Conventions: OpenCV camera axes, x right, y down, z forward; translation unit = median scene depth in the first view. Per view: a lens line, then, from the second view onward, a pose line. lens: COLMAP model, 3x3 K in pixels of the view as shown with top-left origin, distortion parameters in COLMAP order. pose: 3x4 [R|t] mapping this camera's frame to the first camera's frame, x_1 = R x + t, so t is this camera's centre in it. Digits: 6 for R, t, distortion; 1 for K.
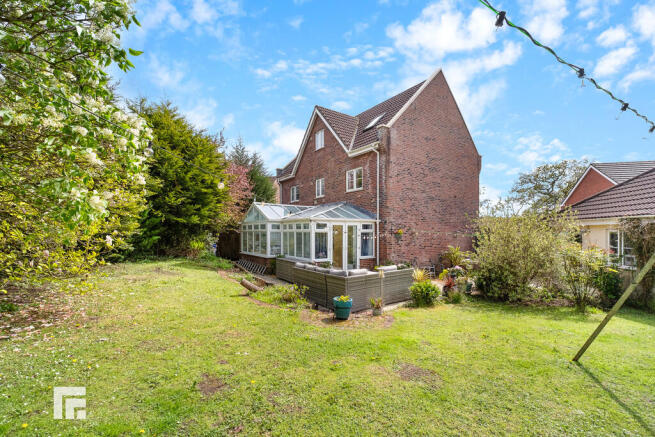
lens RADIAL K [[284.2, 0, 329.0], [0, 284.2, 222.2], [0, 0, 1]] dist [-0.002794, 0.001355]
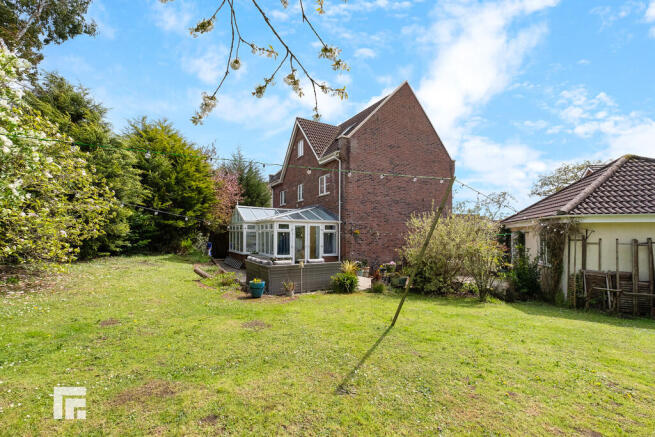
lens RADIAL K [[284.2, 0, 326.3], [0, 284.2, 223.9], [0, 0, 1]] dist [-0.002794, 0.001355]
pose [[0.996435, 0.002197, -0.084330, 0.182659], [-0.002765, 0.999974, -0.006616, 0.008079], [0.084313, 0.006825, 0.996416, -0.092002]]
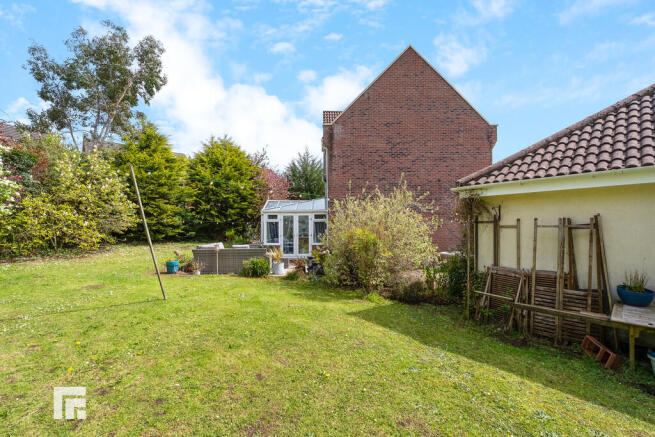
lens RADIAL K [[284.2, 0, 326.4], [0, 284.2, 217.3], [0, 0, 1]] dist [-0.002794, 0.001355]
pose [[0.831105, -0.027845, -0.555417, 0.662278], [0.026295, 0.999596, -0.010766, 0.026701], [0.555493, -0.005657, 0.831502, 0.069621]]
